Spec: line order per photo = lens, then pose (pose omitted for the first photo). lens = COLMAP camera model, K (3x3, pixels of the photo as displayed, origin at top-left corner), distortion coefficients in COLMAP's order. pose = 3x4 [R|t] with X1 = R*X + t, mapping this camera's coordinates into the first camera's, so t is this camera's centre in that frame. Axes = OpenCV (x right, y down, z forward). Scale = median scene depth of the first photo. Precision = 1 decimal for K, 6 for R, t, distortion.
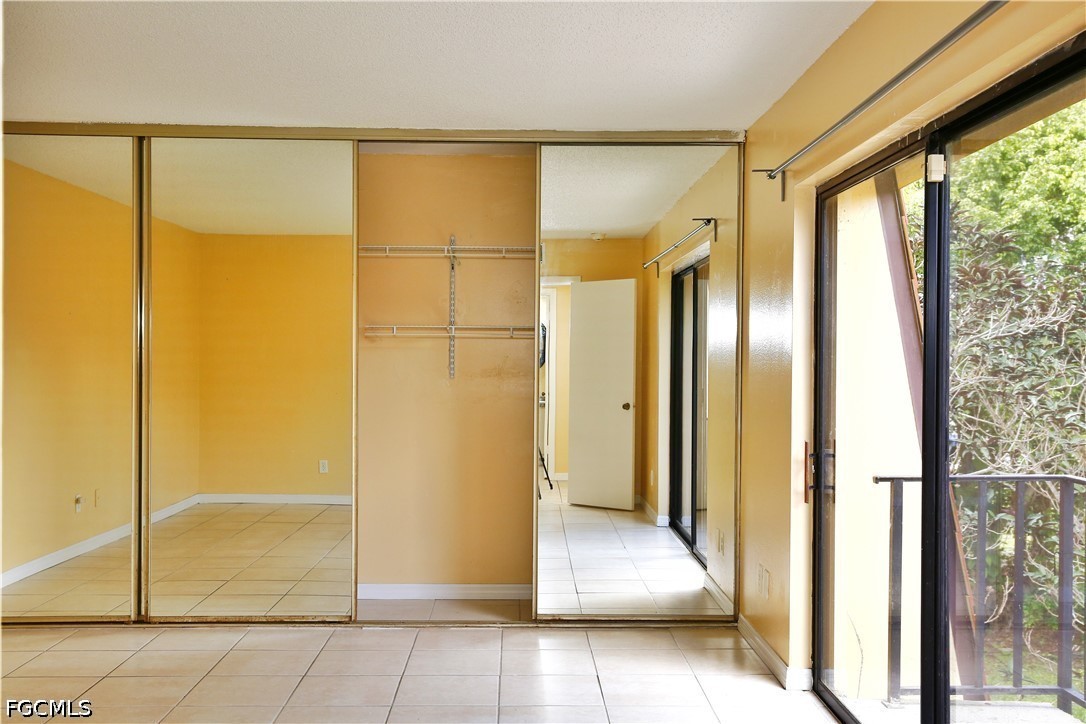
lens RADIAL K [[1168.7, 0, 543.0], [0, 1168.7, 362.0], [0, 0, 1]] dist [0.010182, 0.009322]
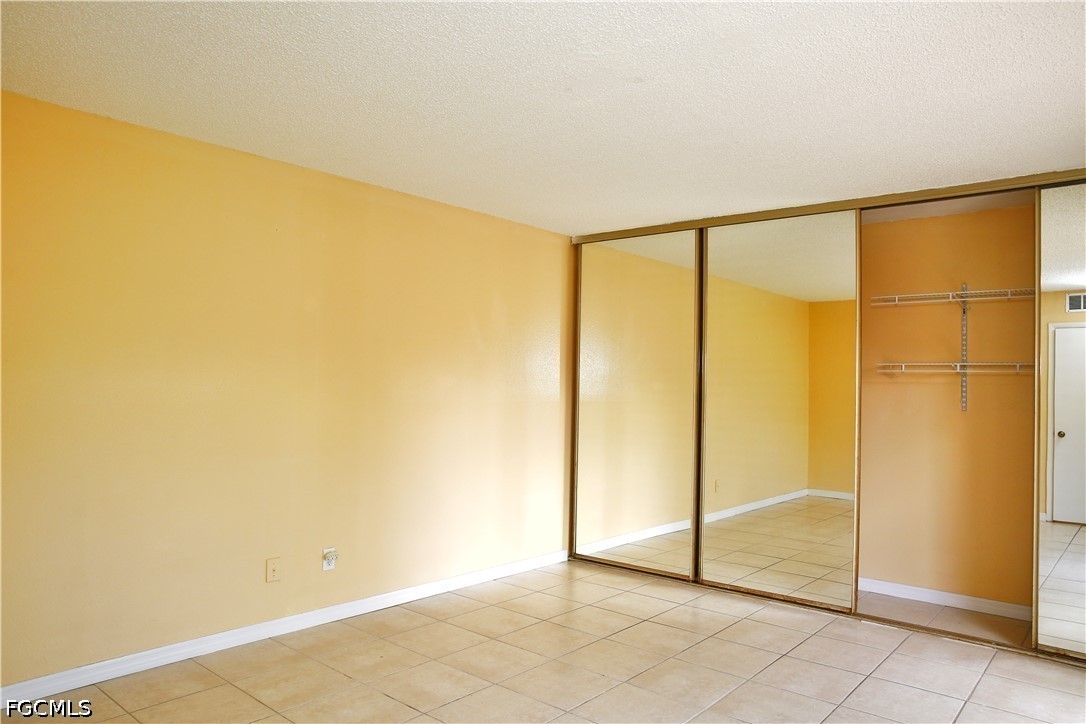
lens RADIAL K [[738.0, 0, 543.6], [0, 738.0, 364.6], [0, 0, 1]] dist [-0.106813, 0.081513]
pose [[0.737979, -0.009916, -0.674751, 0.099691], [-0.017909, 0.999252, -0.034271, 0.000886], [0.674586, 0.037375, 0.737249, 0.242581]]
